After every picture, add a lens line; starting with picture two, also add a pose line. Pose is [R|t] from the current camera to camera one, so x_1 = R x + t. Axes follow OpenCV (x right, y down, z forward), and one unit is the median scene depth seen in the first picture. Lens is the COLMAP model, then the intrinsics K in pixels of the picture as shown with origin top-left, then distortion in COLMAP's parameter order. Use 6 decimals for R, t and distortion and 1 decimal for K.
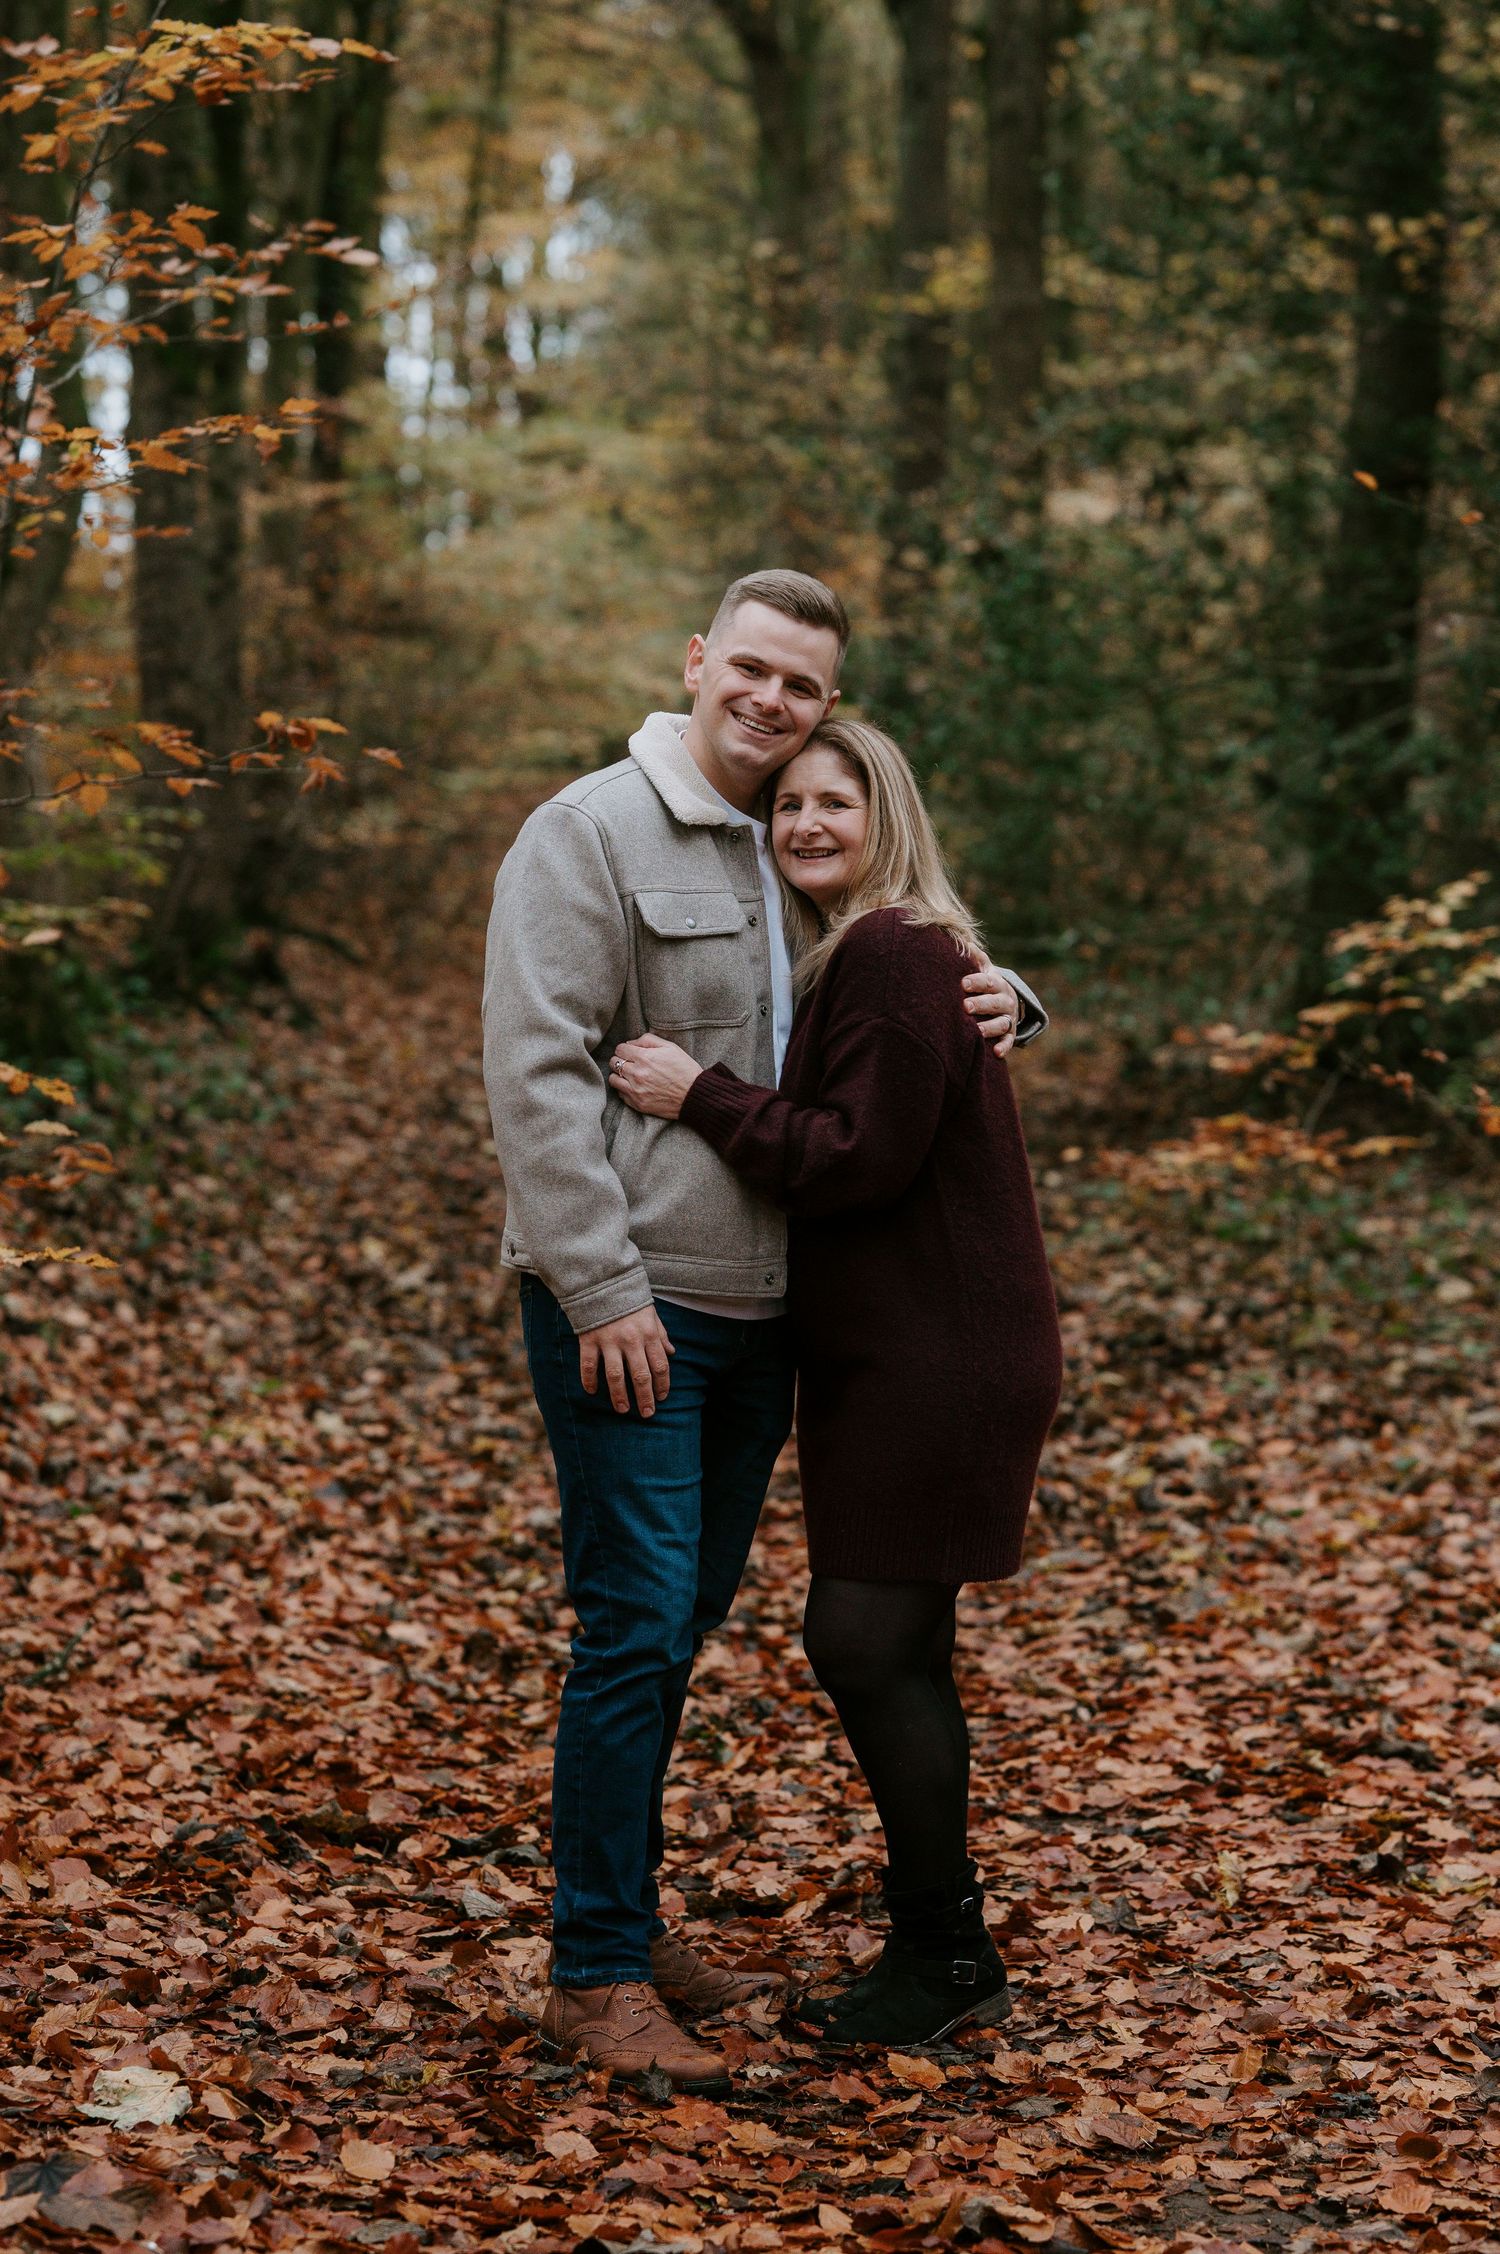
lens RADIAL K [[5443.5, 0, 750.0], [0, 5443.5, 1127.0], [0, 0, 1]] dist [0.017901, 0.486124]
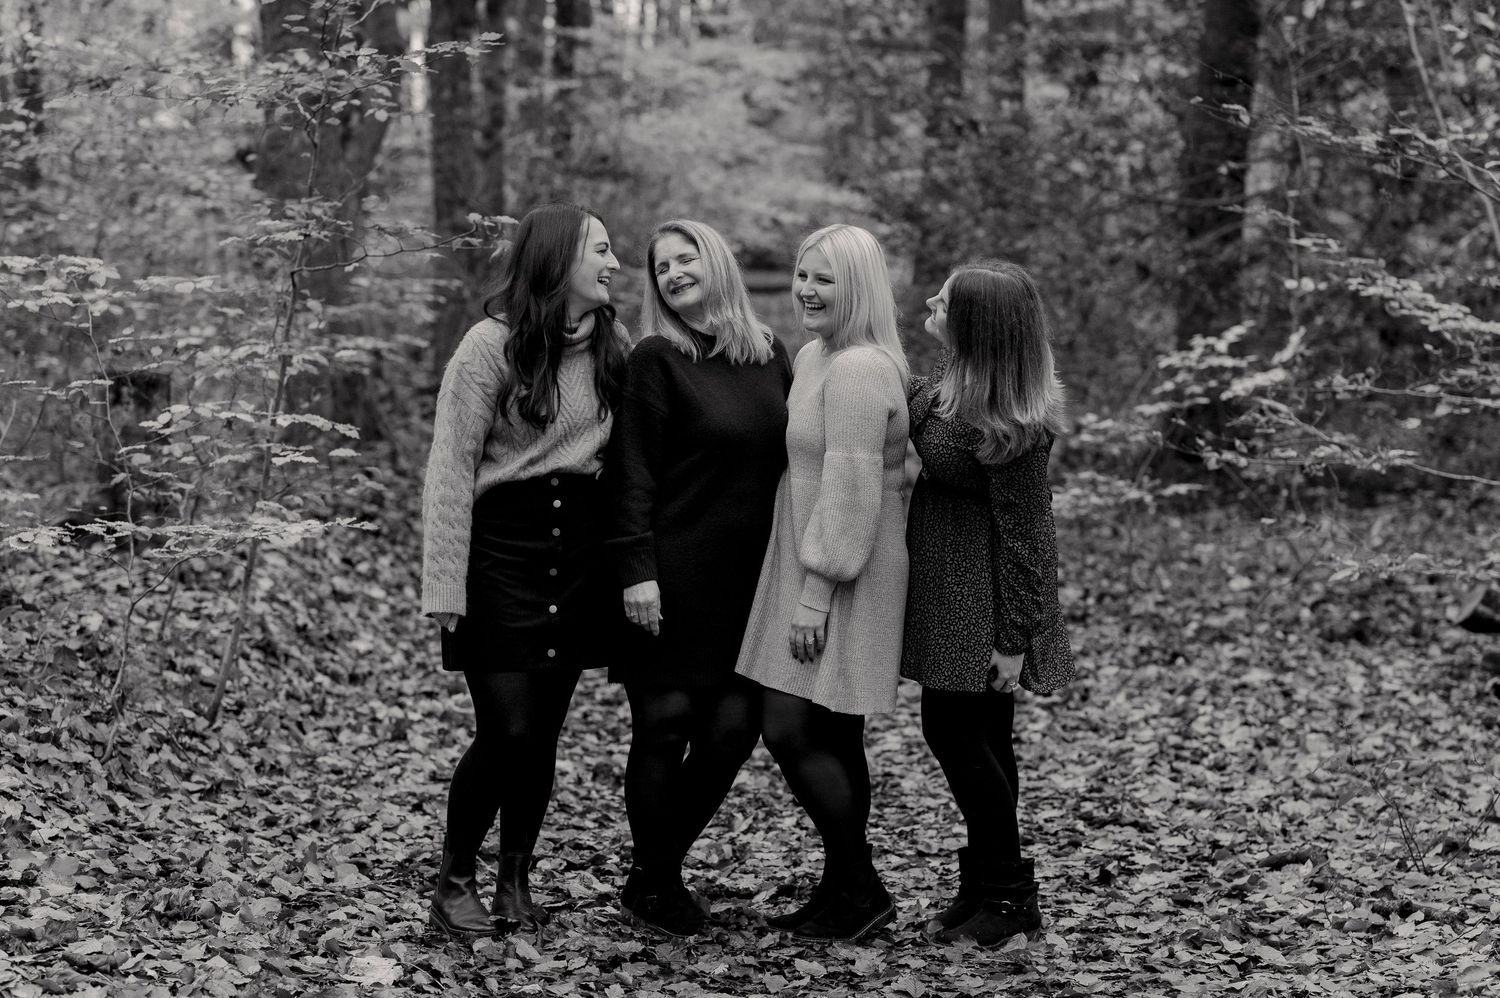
lens RADIAL K [[3607.5, 0, 750.0], [0, 3607.5, 499.0], [0, 0, 1]] dist [-0.233144, -0.286191]
pose [[0.999621, 0.002373, -0.027426, 0.027721], [-0.002418, 0.999996, -0.001619, 0.014005], [0.027422, 0.001685, 0.999623, -0.115416]]
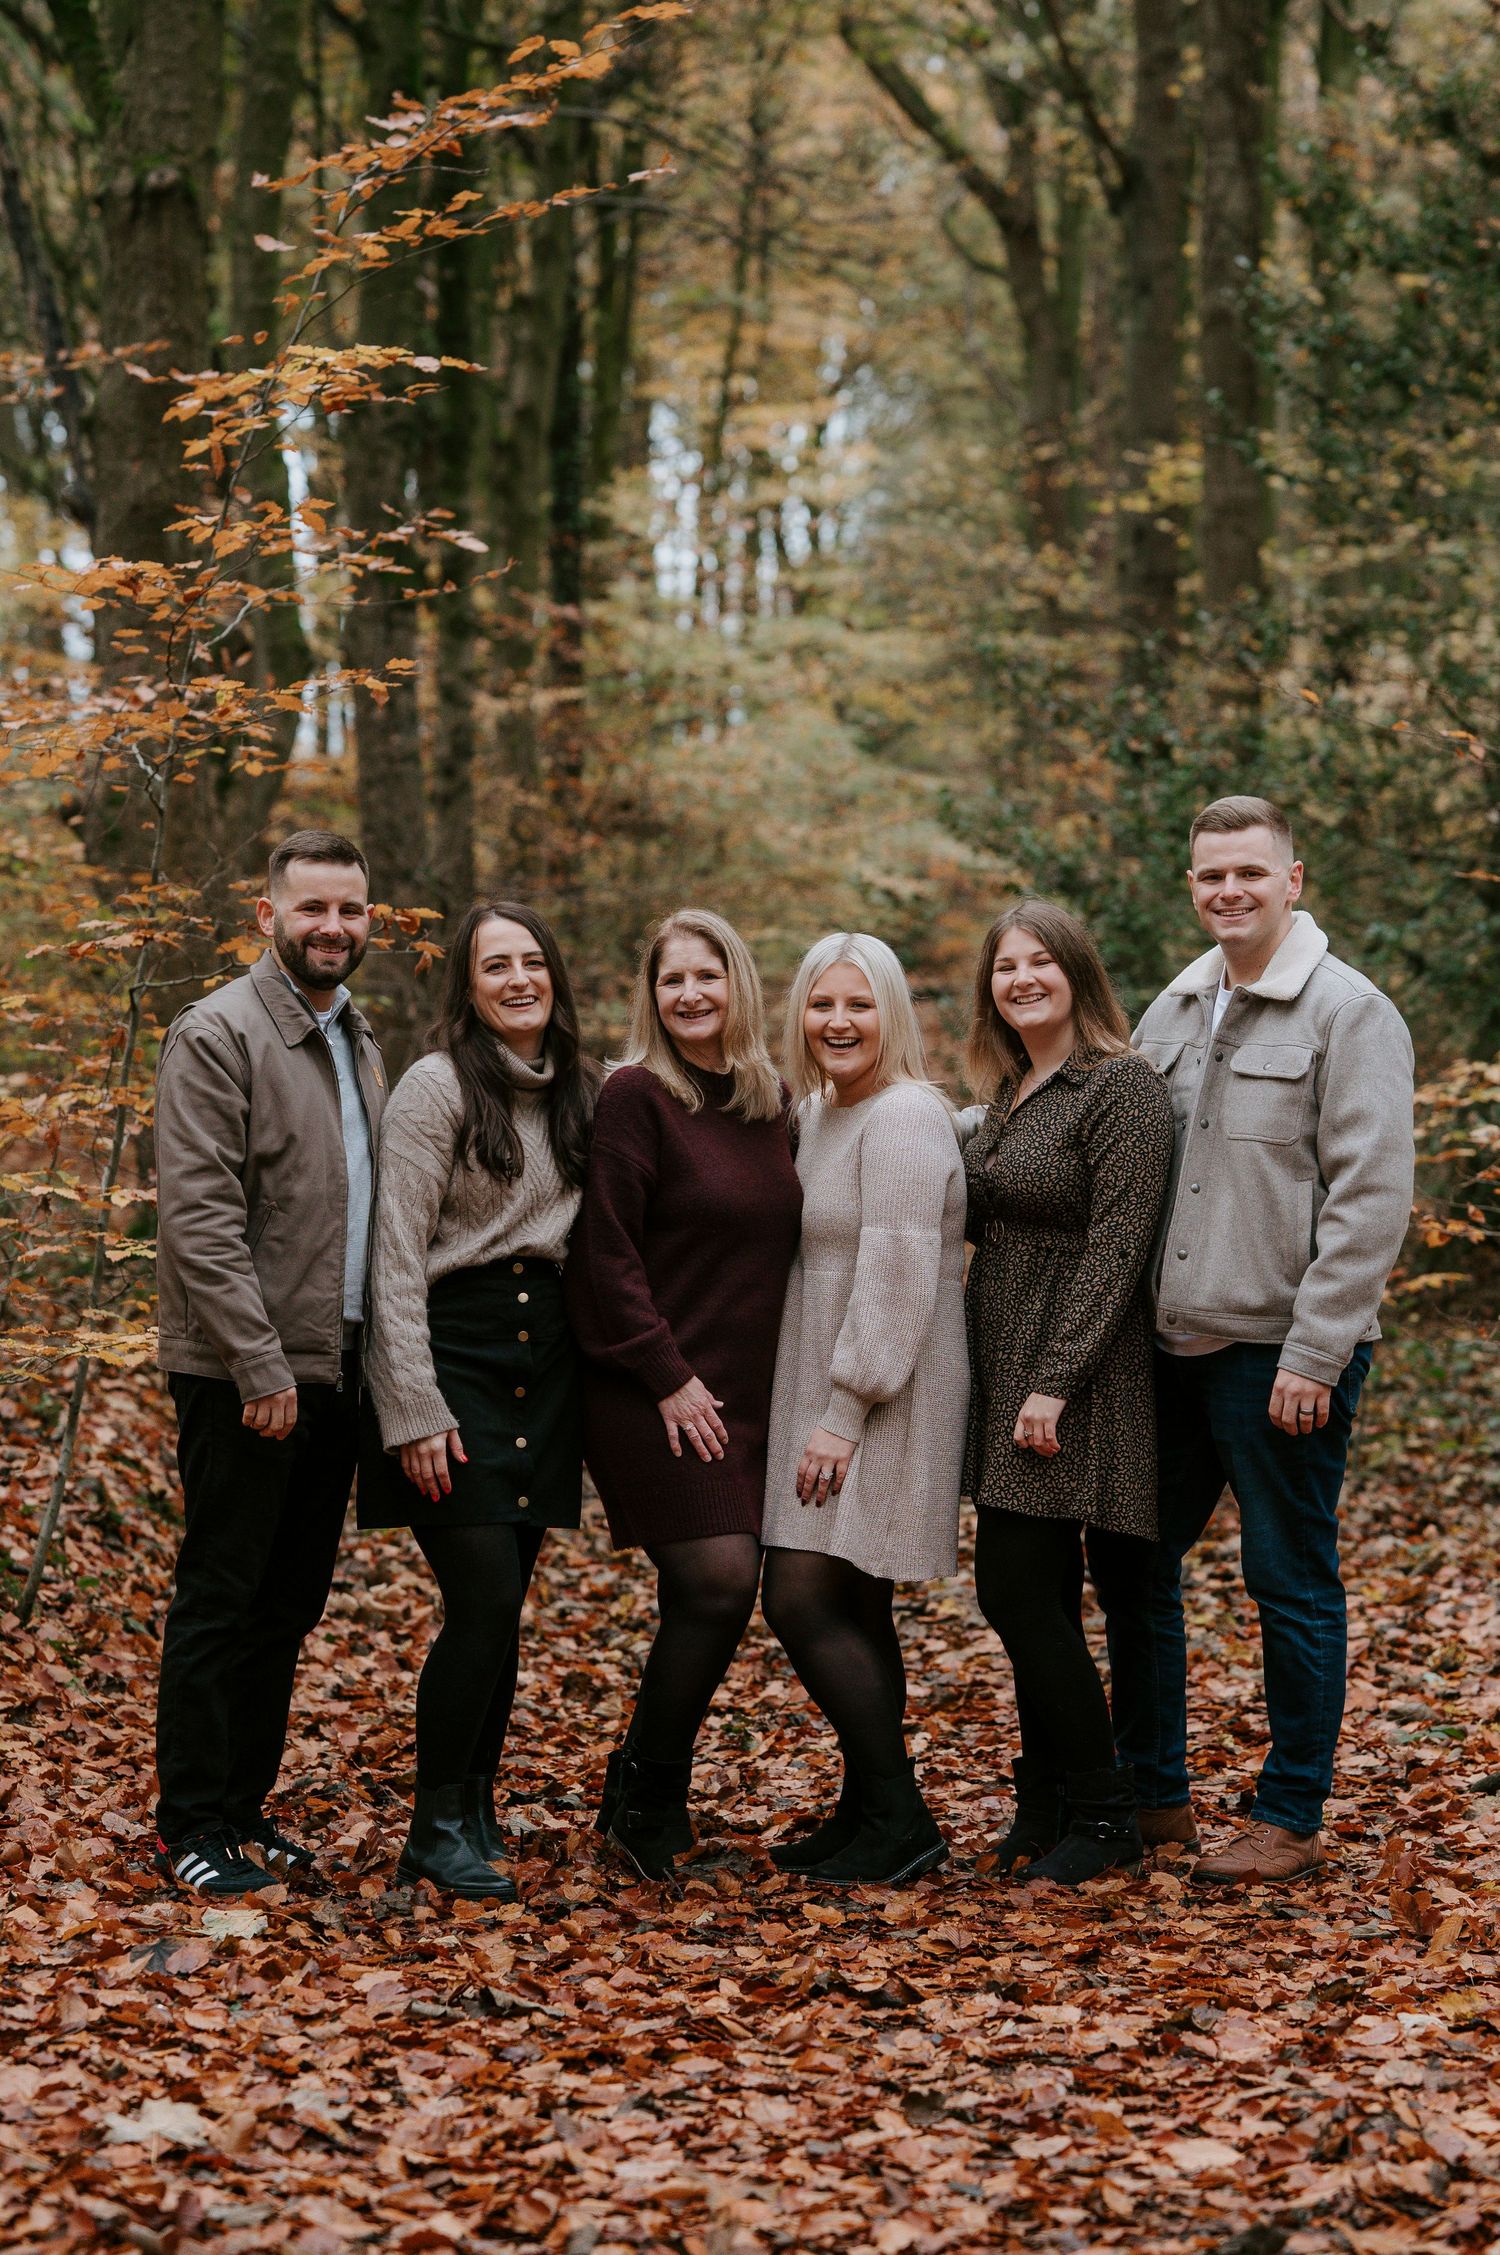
lens RADIAL K [[5583.4, 0, 744.6], [0, 5583.4, 1089.3], [0, 0, 1]] dist [-0.014693, 0.370785]
pose [[0.998647, -0.013928, -0.050101, 0.053526], [0.011743, 0.998978, -0.043638, 0.020354], [0.050657, 0.042991, 0.997790, -0.239588]]
